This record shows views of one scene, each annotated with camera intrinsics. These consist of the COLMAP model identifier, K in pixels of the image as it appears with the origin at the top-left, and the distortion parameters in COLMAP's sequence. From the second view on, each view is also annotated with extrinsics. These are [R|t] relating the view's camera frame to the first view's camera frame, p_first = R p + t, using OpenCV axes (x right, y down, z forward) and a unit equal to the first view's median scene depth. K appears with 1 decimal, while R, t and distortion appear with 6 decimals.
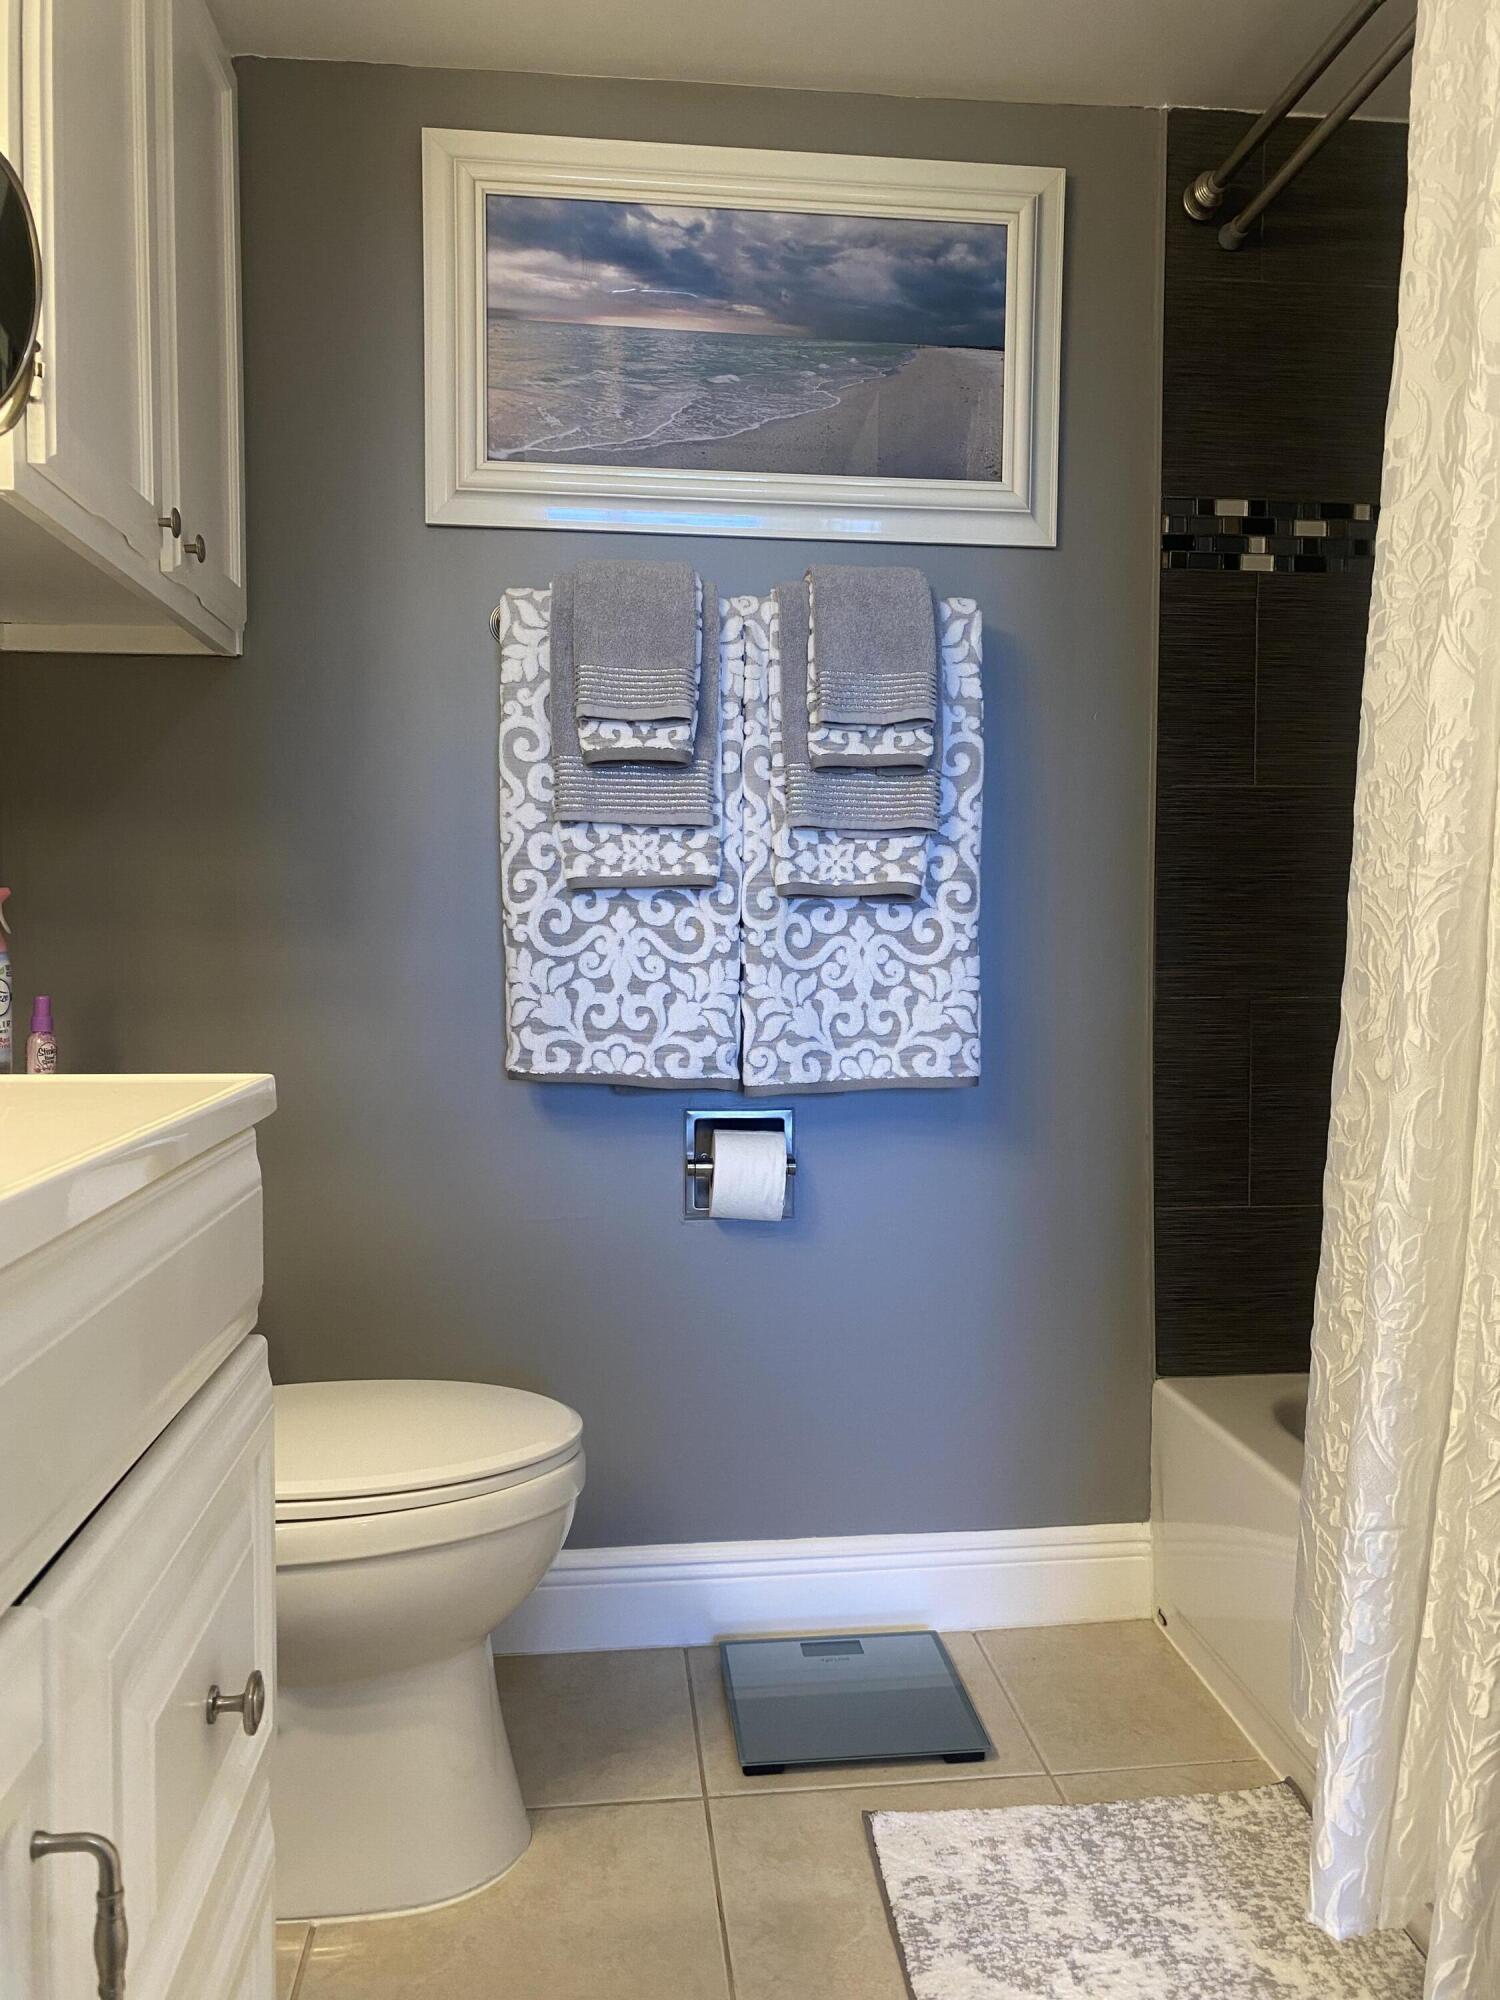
lens RADIAL K [[1508.4, 0, 726.3], [0, 1508.4, 972.8], [0, 0, 1]] dist [0.055767, -0.069727]
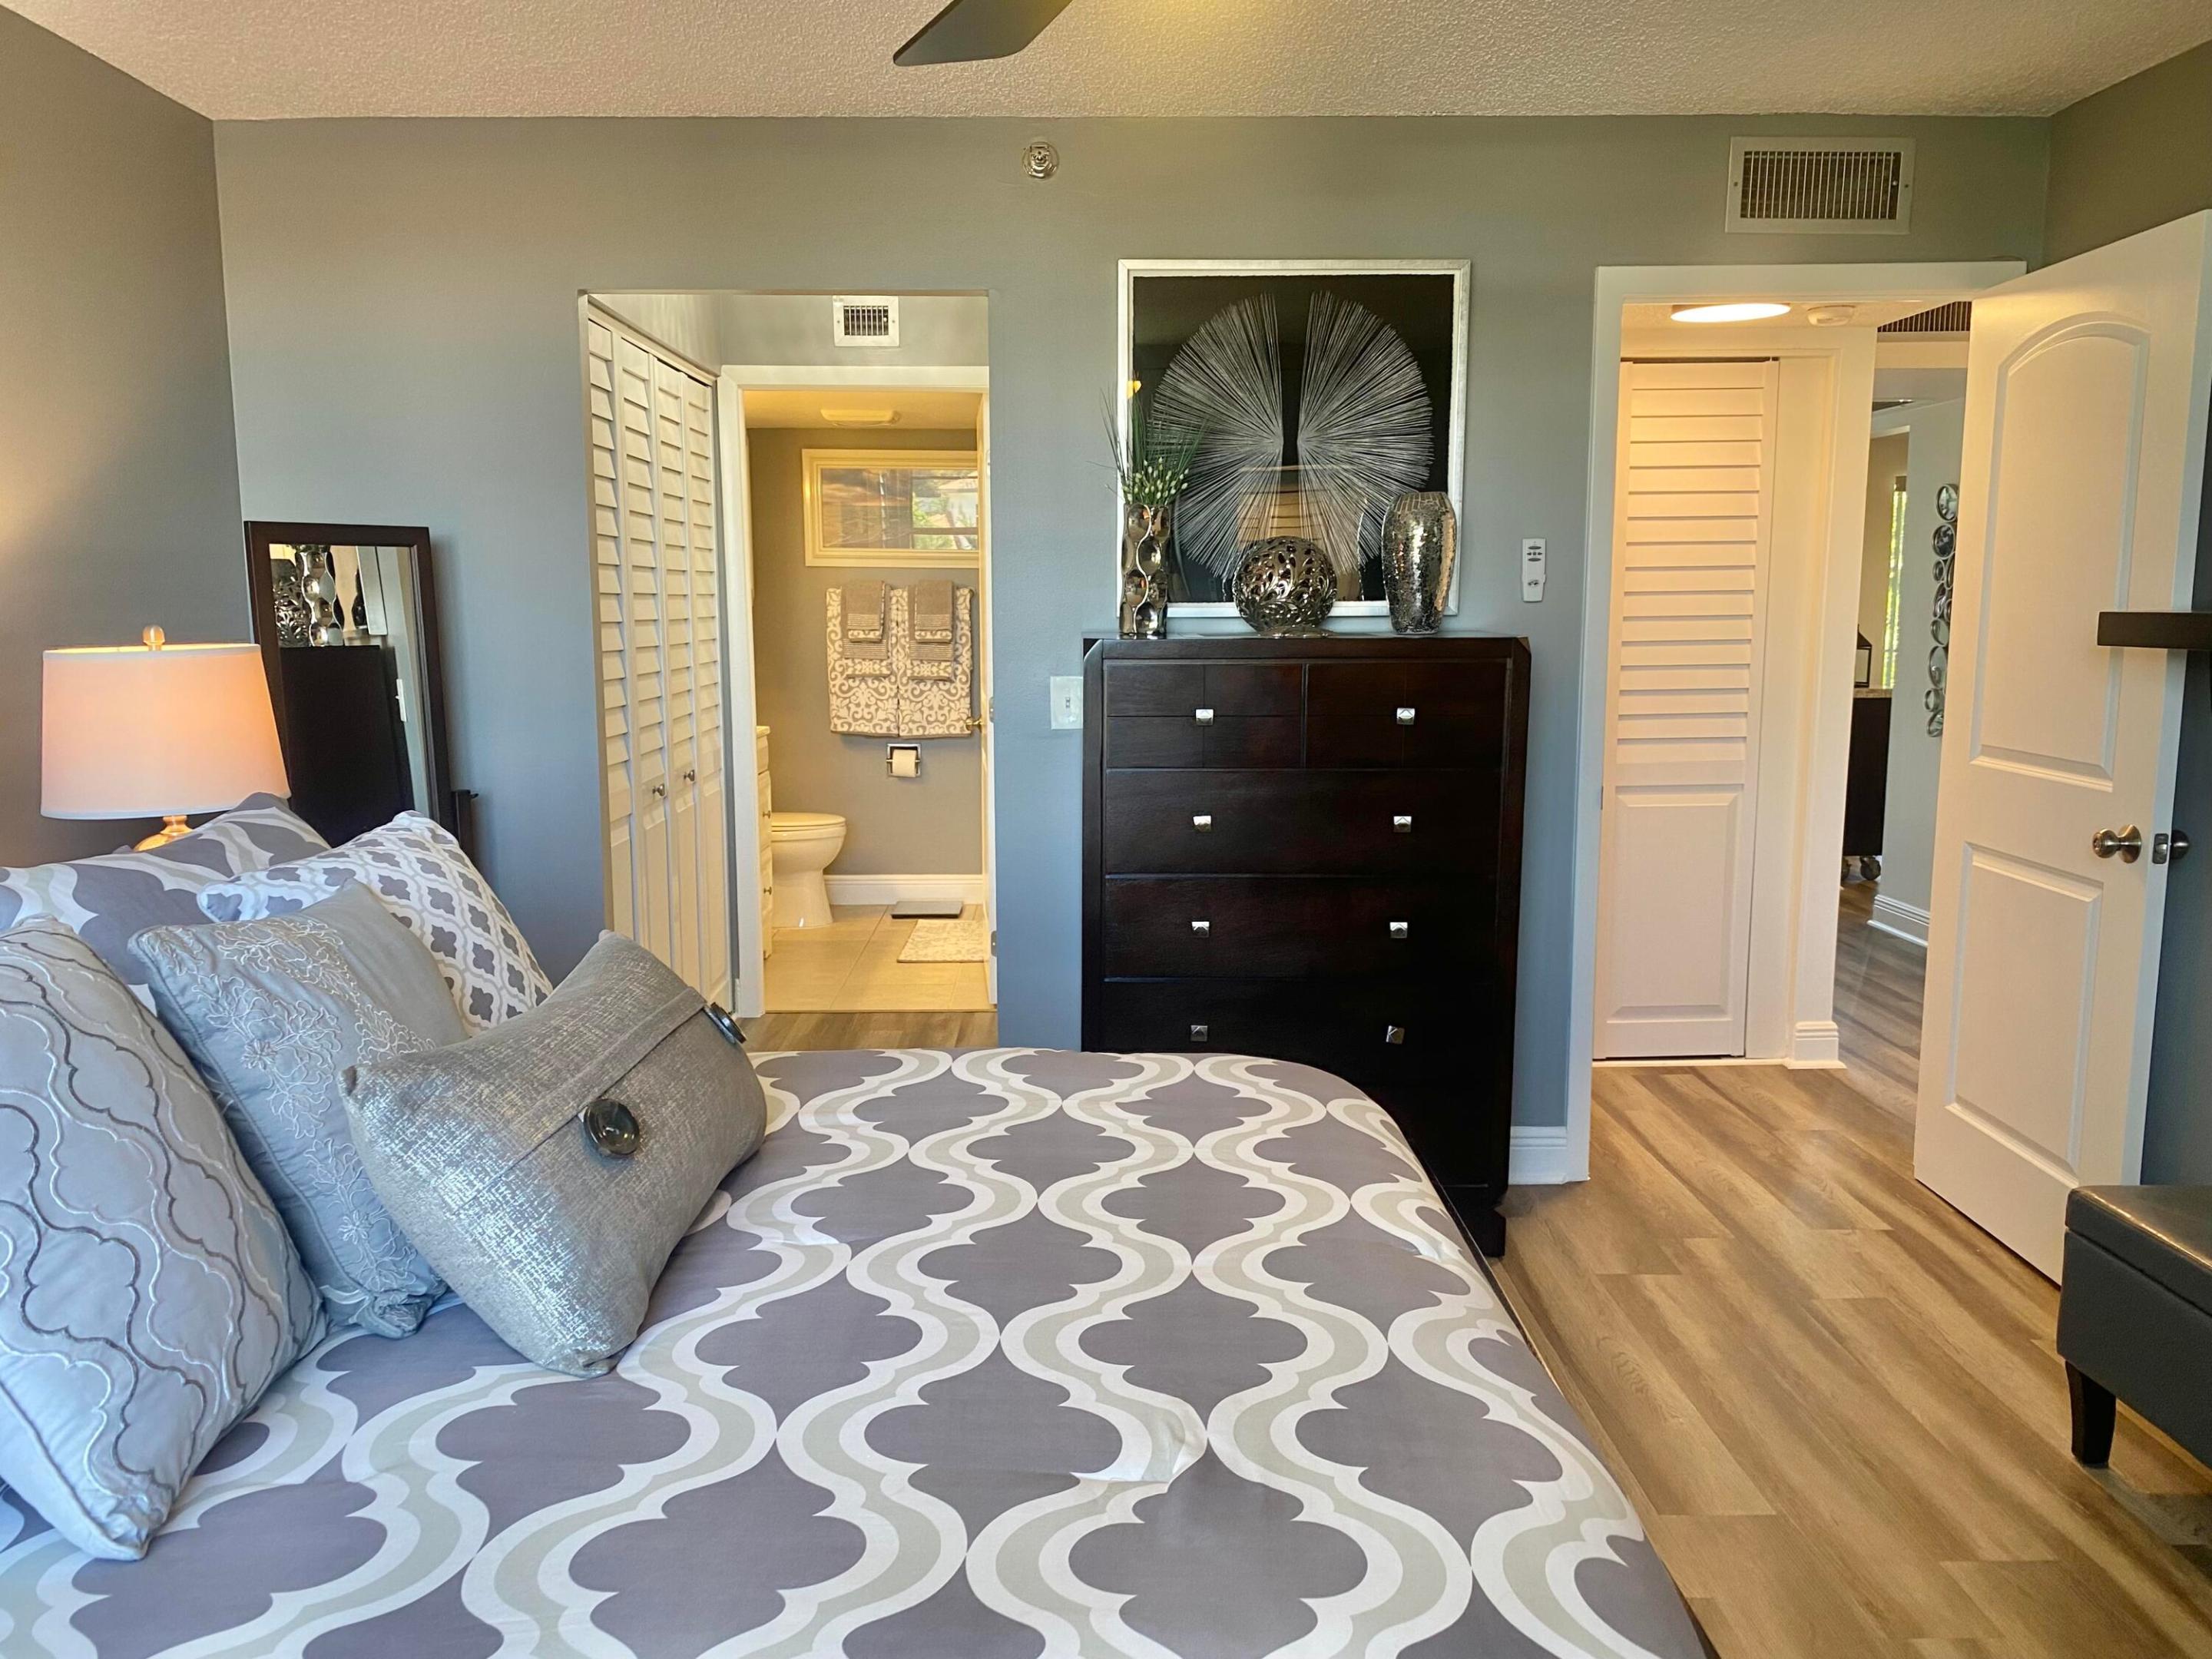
lens RADIAL K [[1668.3, 0, 1096.7], [0, 1668.3, 849.6], [0, 0, 1]] dist [0.055767, -0.069727]
pose [[0.996111, 0.015672, -0.086706, 0.788150], [-0.005370, 0.993023, 0.117799, -0.116043], [0.087947, -0.116876, 0.989245, -2.726103]]
